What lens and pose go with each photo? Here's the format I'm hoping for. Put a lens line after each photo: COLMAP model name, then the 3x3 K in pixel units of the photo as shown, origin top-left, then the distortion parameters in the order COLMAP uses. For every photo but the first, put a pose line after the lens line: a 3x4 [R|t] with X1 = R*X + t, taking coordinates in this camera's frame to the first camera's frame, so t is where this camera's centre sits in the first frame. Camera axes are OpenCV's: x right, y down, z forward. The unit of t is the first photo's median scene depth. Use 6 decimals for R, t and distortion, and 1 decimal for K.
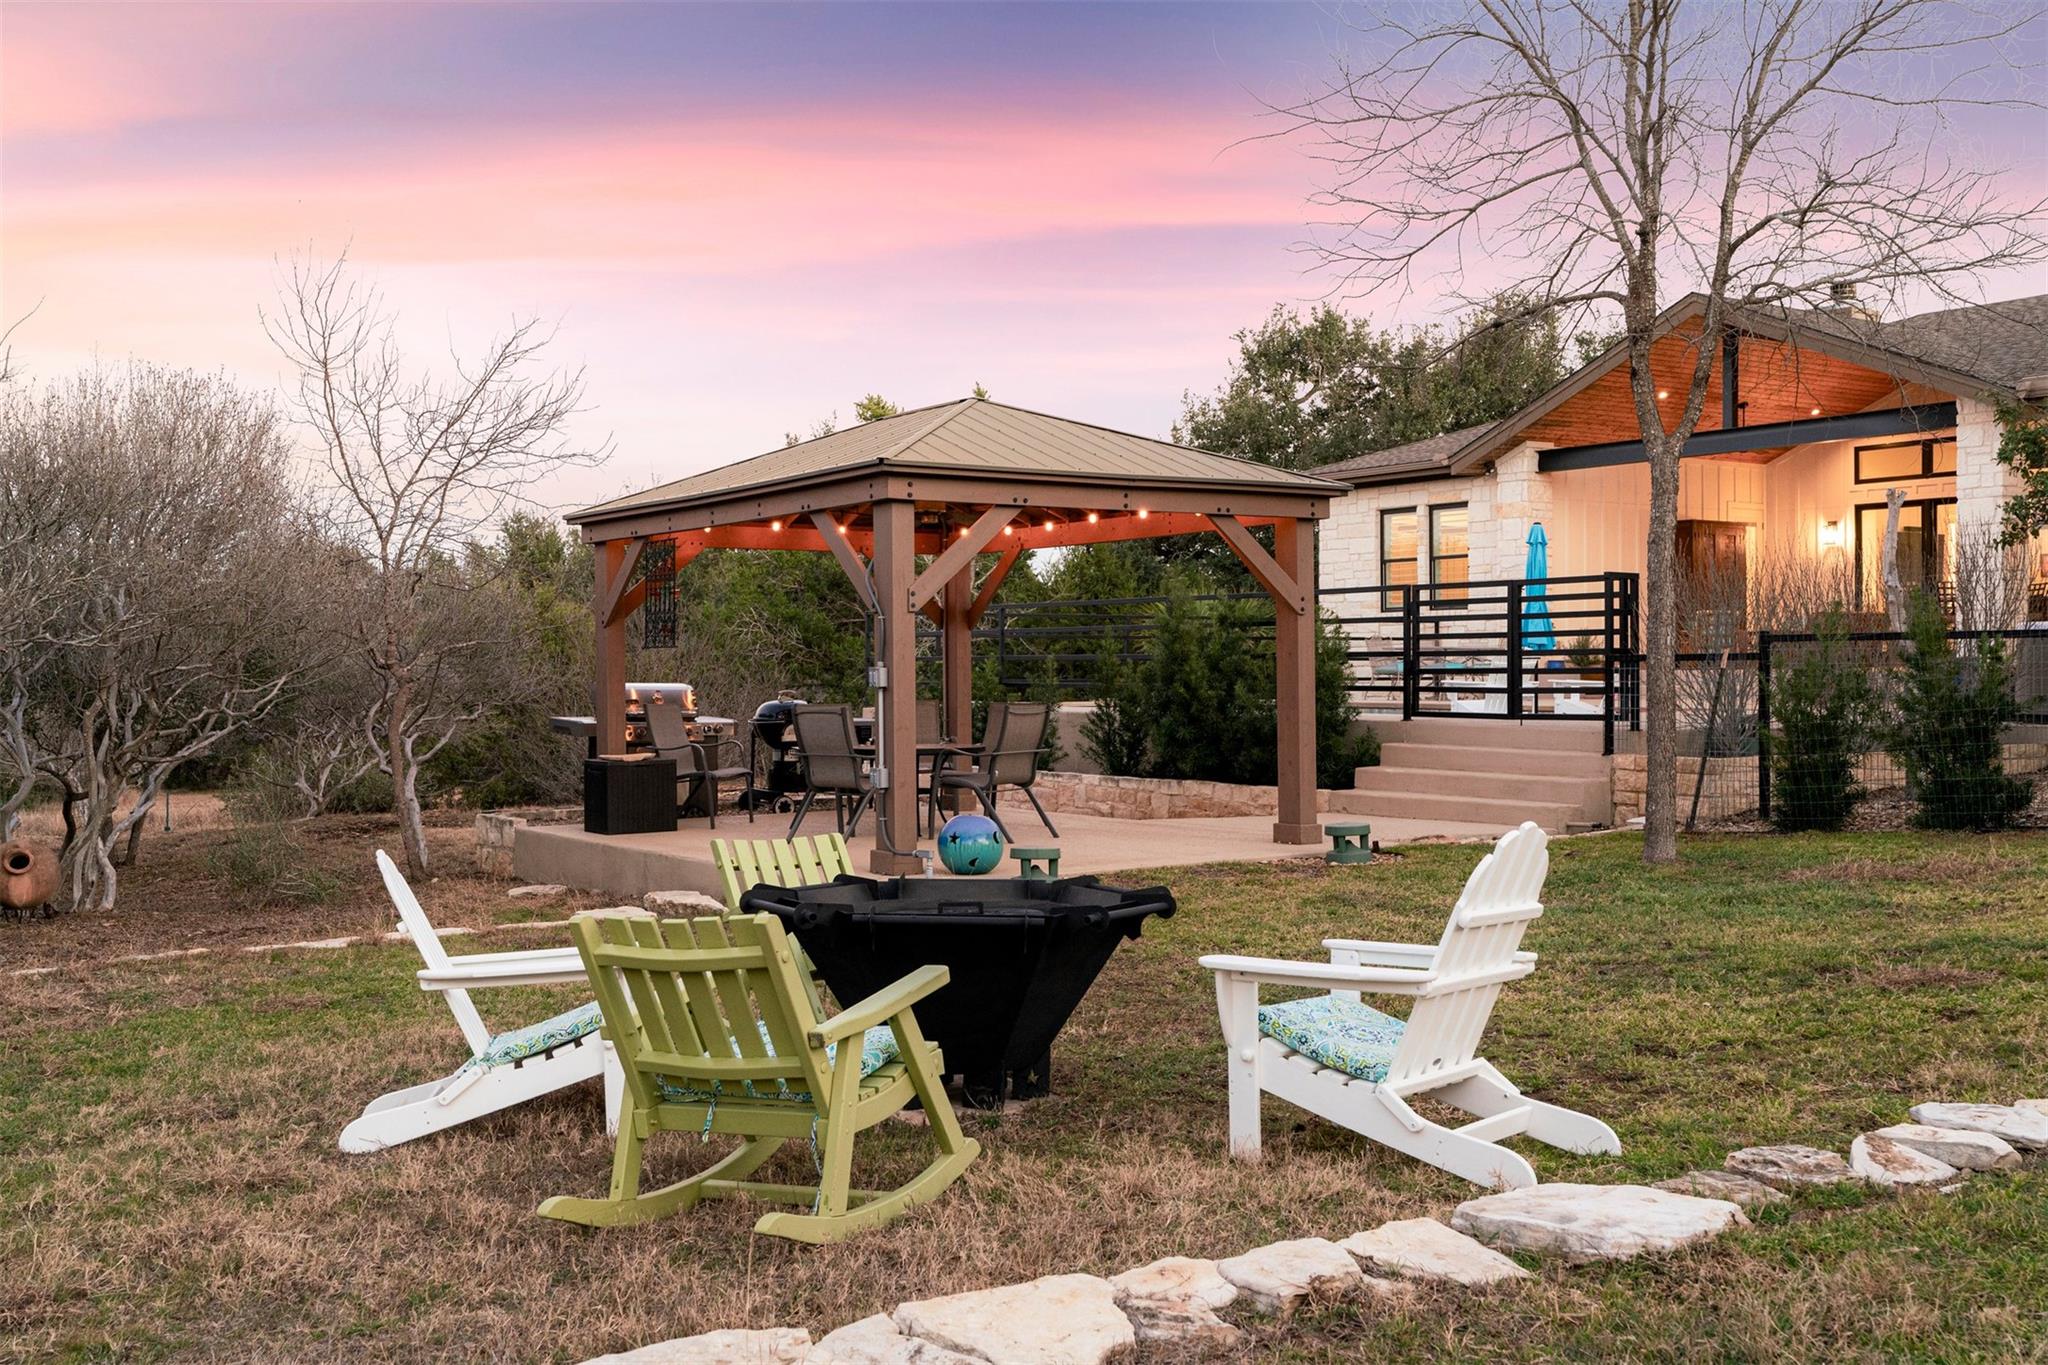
lens RADIAL K [[1996.0, 0, 1023.9], [0, 1996.0, 679.8], [0, 0, 1]] dist [0.006681, 0.000000]
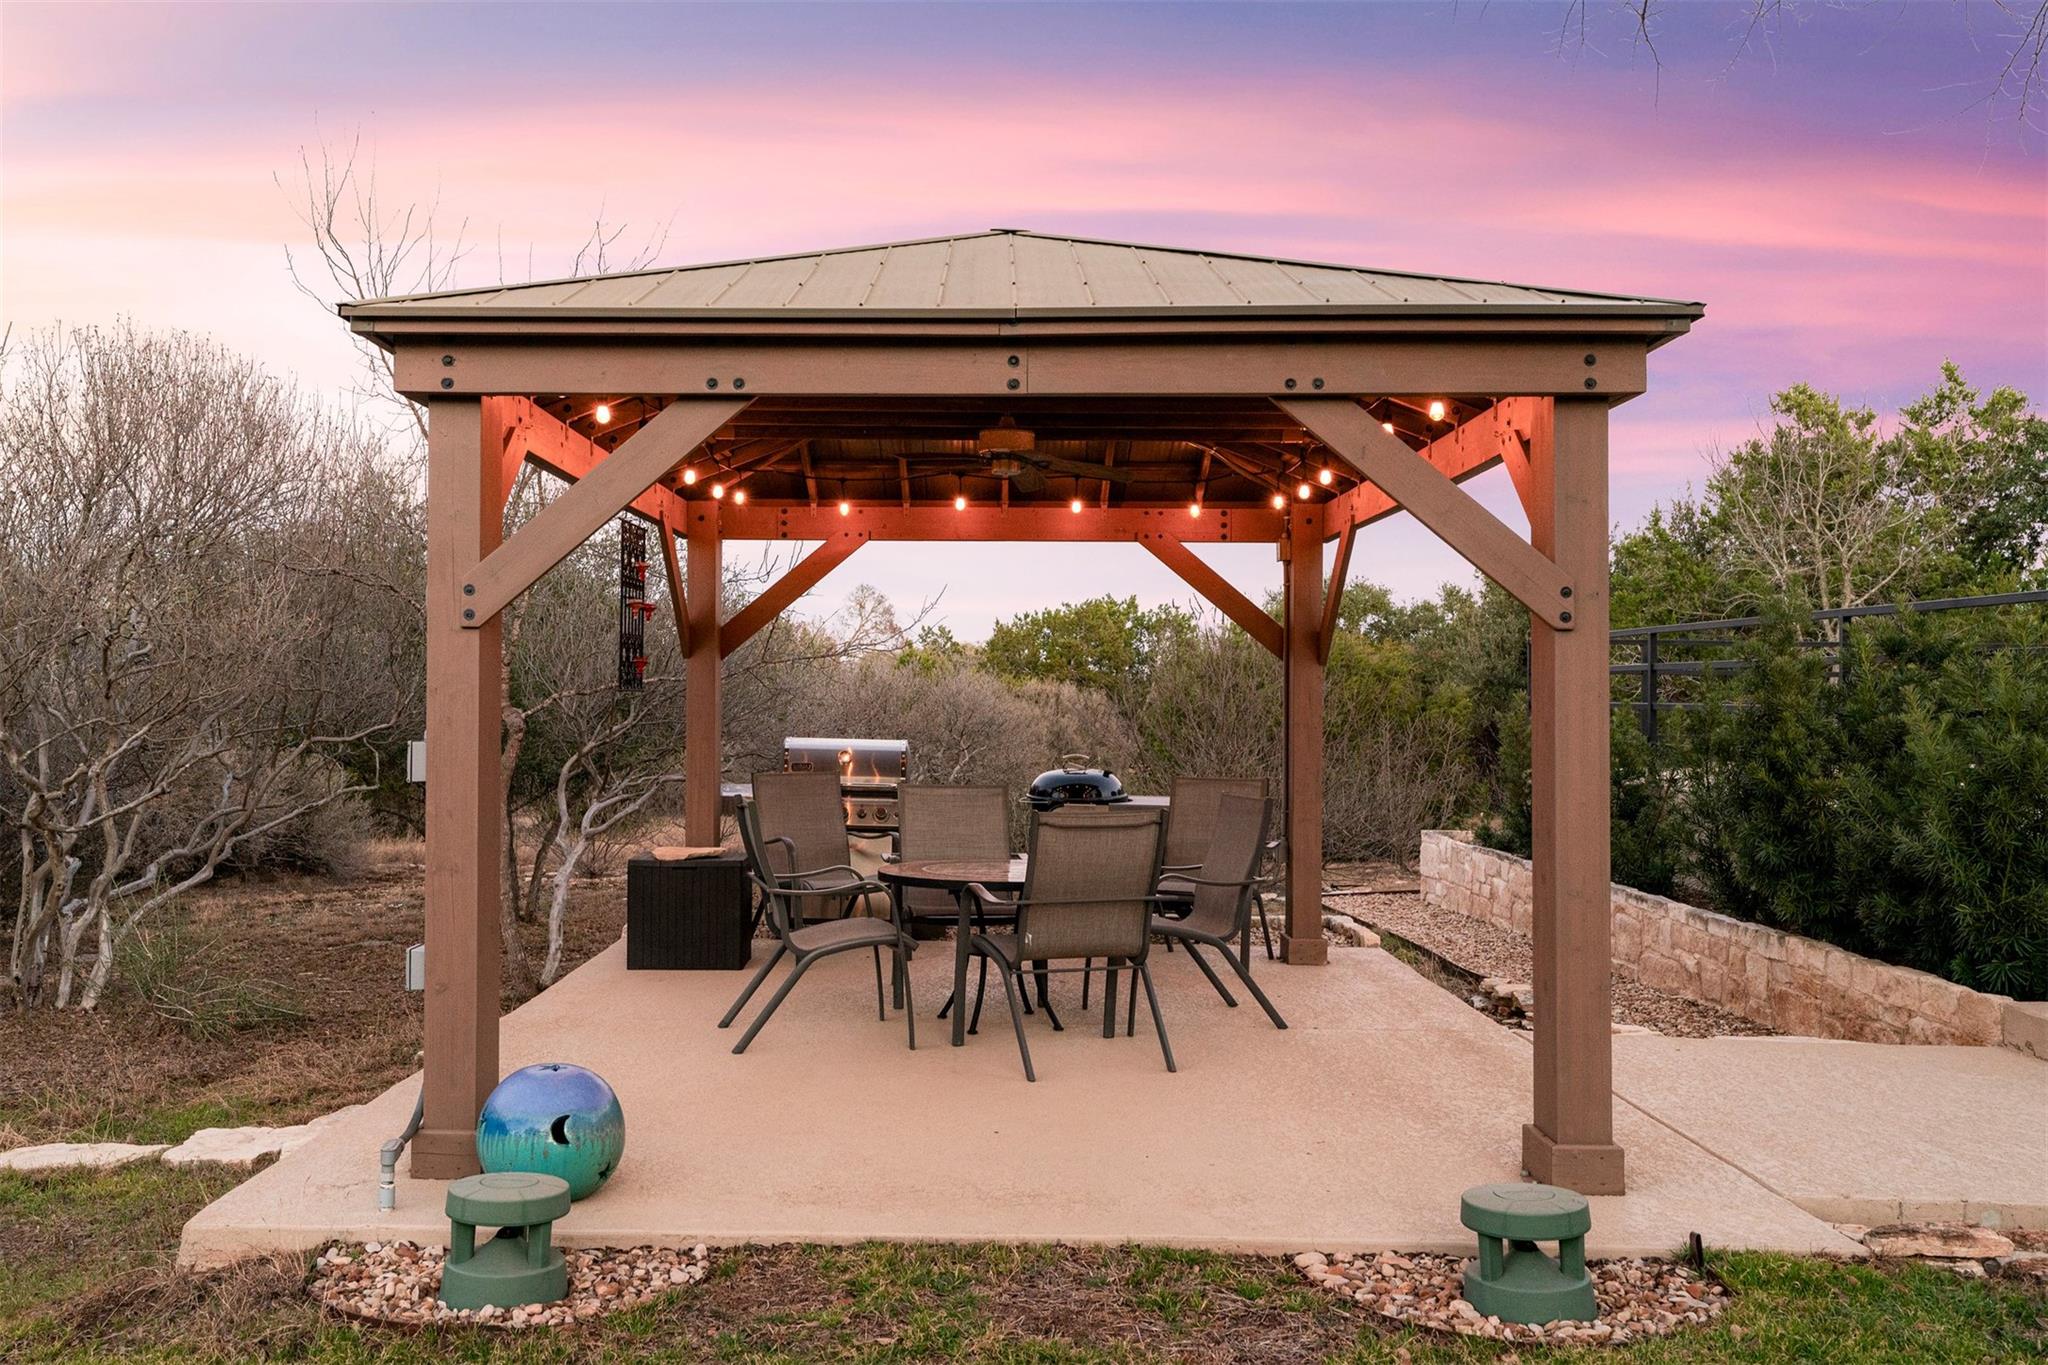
lens RADIAL K [[1770.8, 0, 1021.4], [0, 1770.8, 683.0], [0, 0, 1]] dist [-0.004736, -0.001235]
pose [[0.813279, 0.008171, -0.581816, 0.234251], [-0.015281, 0.999856, -0.007318, -0.015857], [0.581673, 0.014842, 0.813287, 0.578165]]
